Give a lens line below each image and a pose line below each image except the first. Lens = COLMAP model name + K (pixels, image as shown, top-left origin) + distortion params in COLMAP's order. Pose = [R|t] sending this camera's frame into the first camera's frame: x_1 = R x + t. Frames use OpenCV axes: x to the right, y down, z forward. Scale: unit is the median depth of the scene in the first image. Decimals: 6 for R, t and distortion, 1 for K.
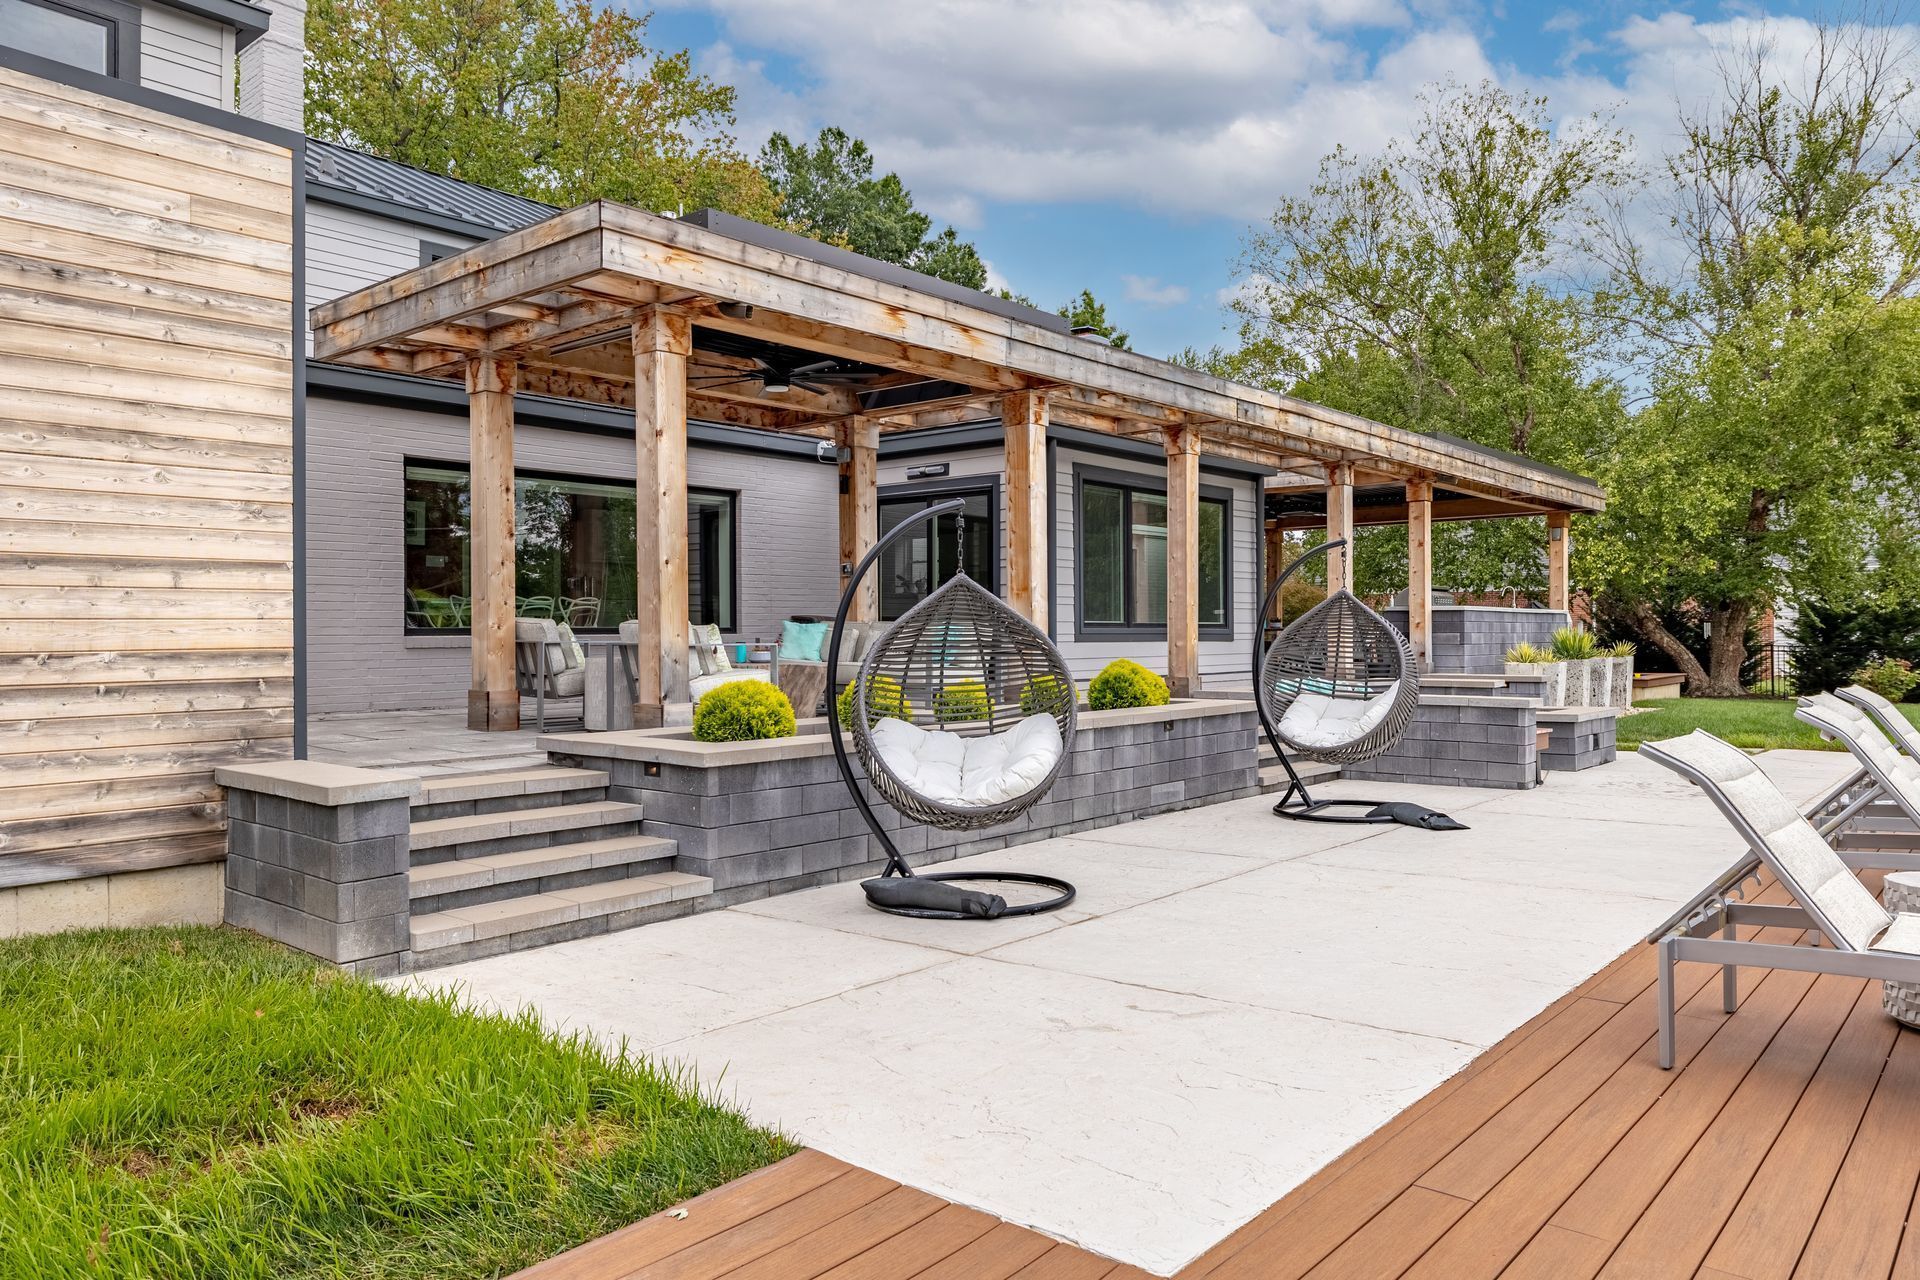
lens RADIAL K [[1290.6, 0, 957.4], [0, 1290.6, 634.4], [0, 0, 1]] dist [0.004212, -0.000249]
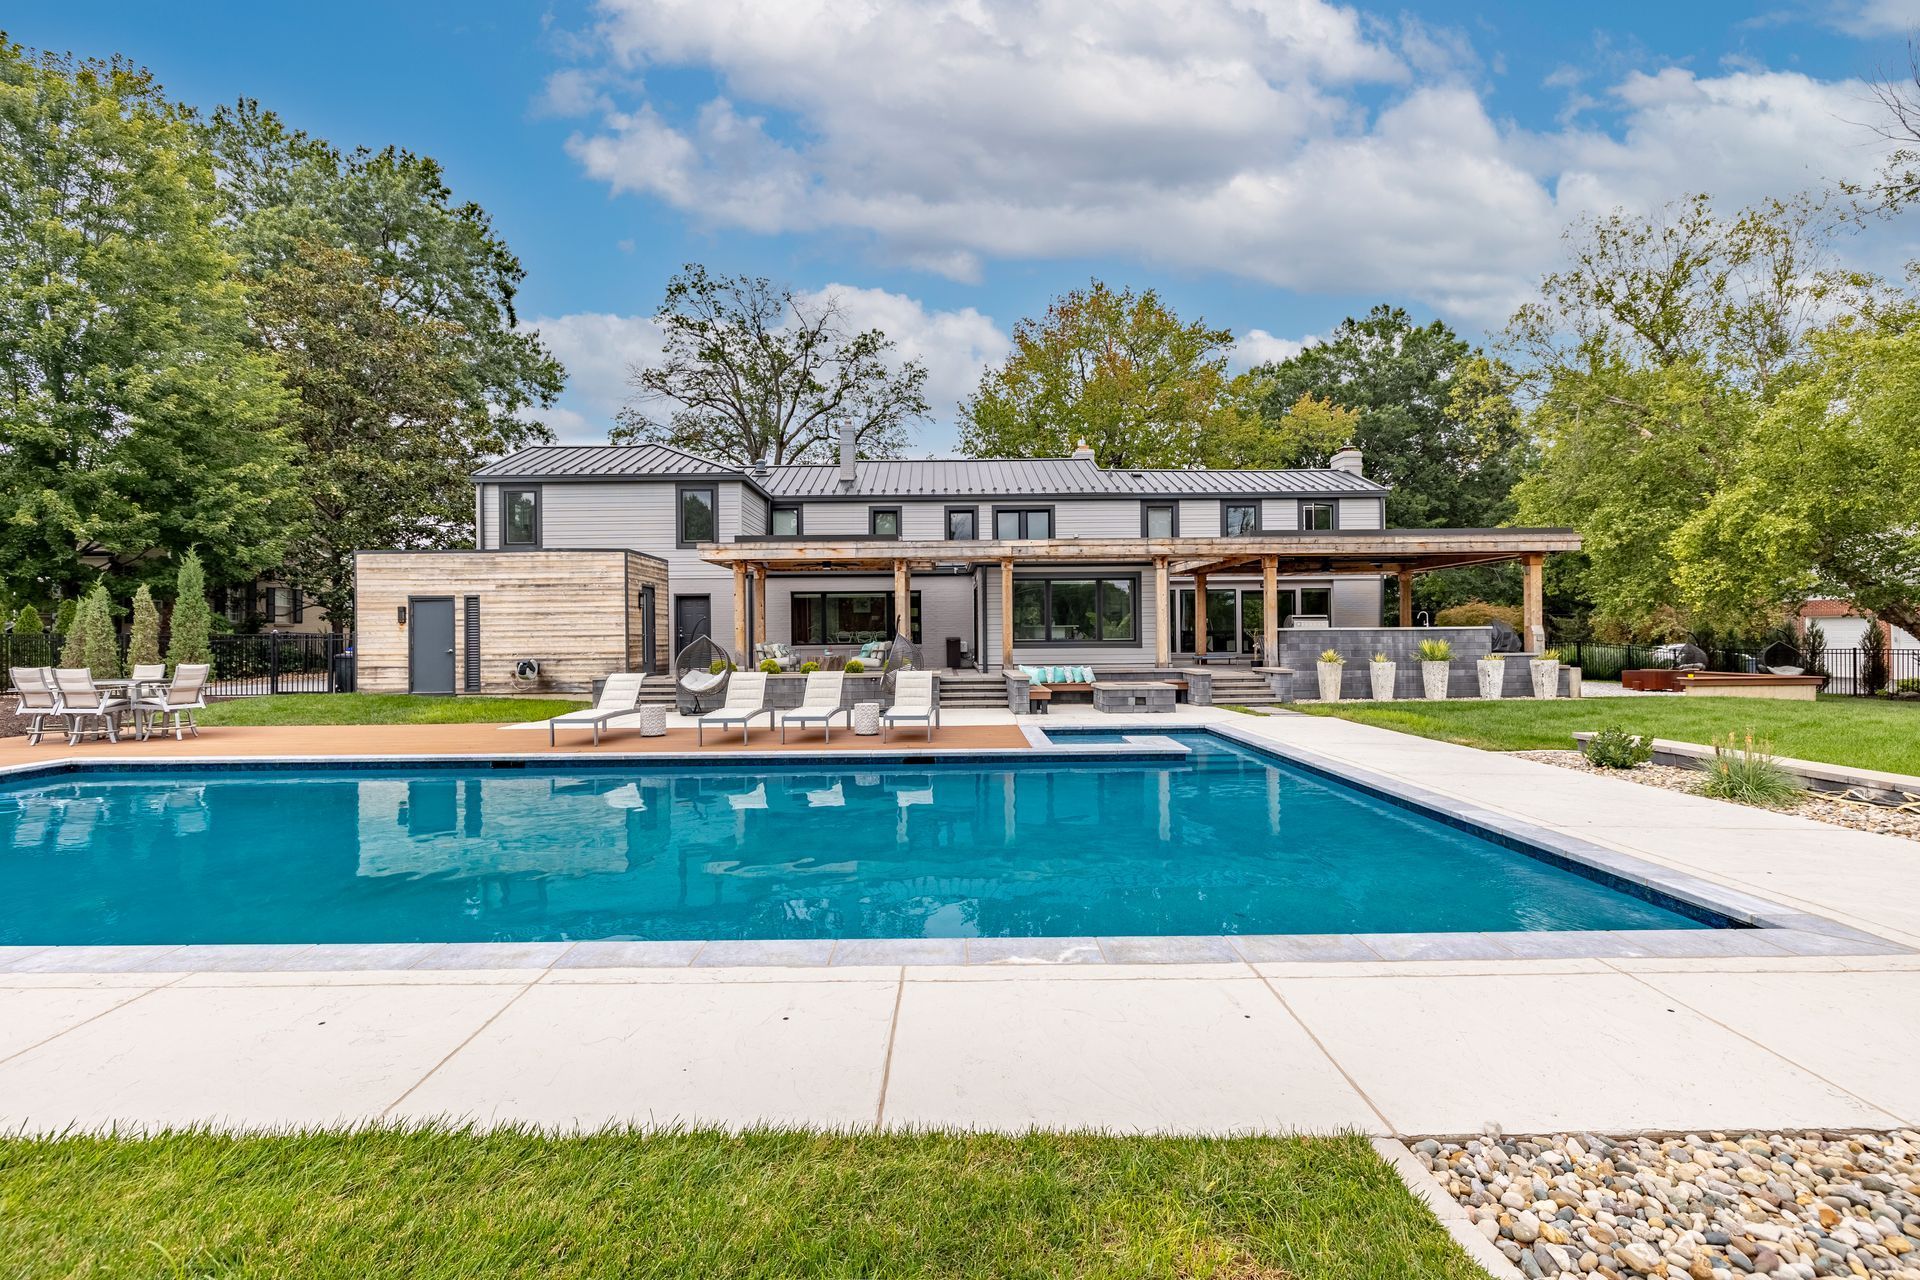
lens RADIAL K [[807.0, 0, 948.7], [0, 807.0, 639.8], [0, 0, 1]] dist [-0.004855, -0.000143]
pose [[0.652778, -0.004997, -0.757532, 2.441849], [0.006865, 0.999976, -0.000680, -0.023072], [0.757518, -0.004757, 0.652797, -0.078143]]
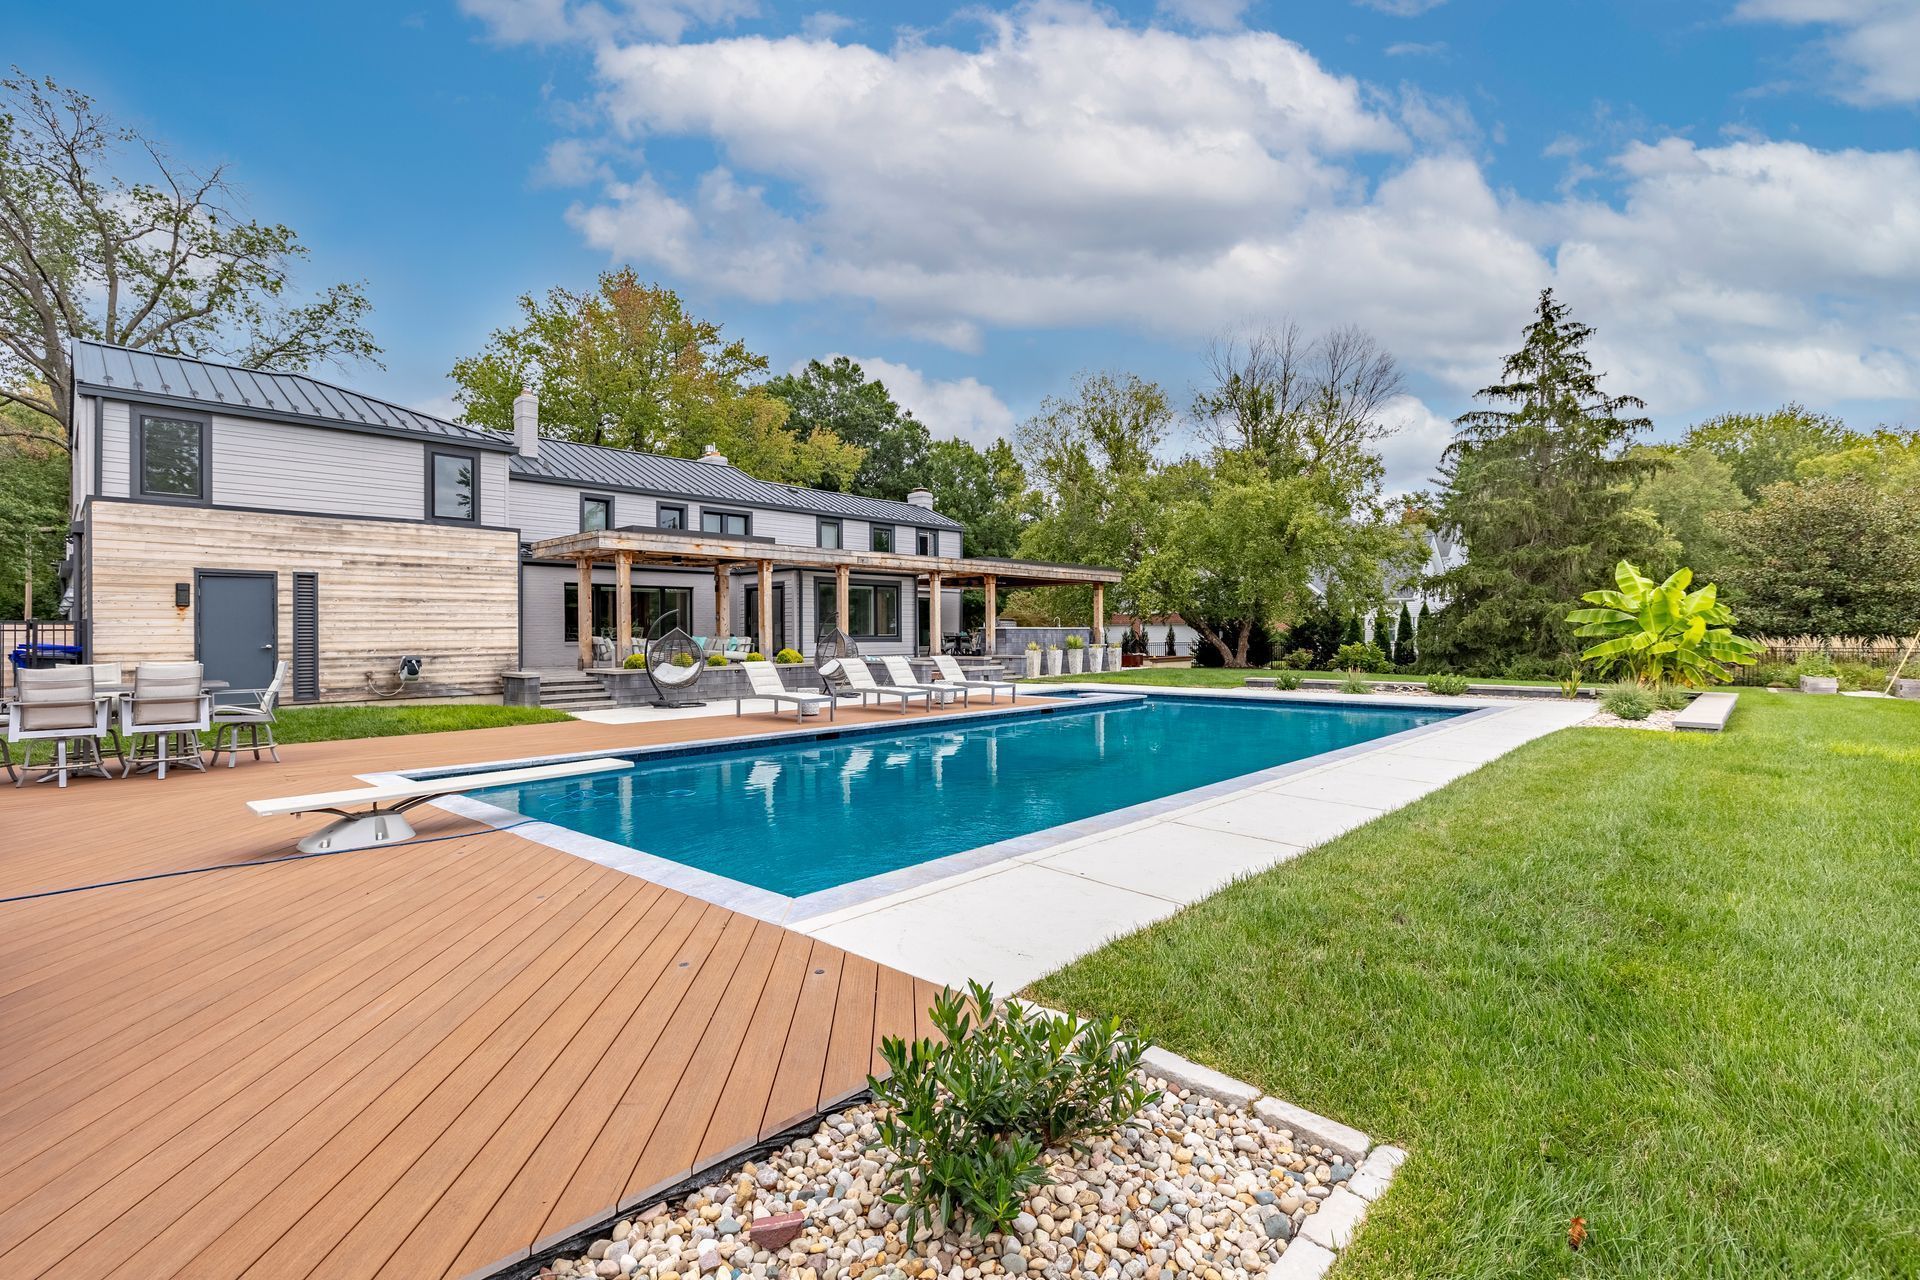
lens RADIAL K [[864.4, 0, 963.0], [0, 864.4, 636.6], [0, 0, 1]] dist [-0.015680, -0.000238]
pose [[0.999155, -0.005930, -0.040673, 1.024533], [0.005967, 0.999982, 0.000776, -0.014236], [0.040668, -0.001018, 0.999172, -1.709126]]
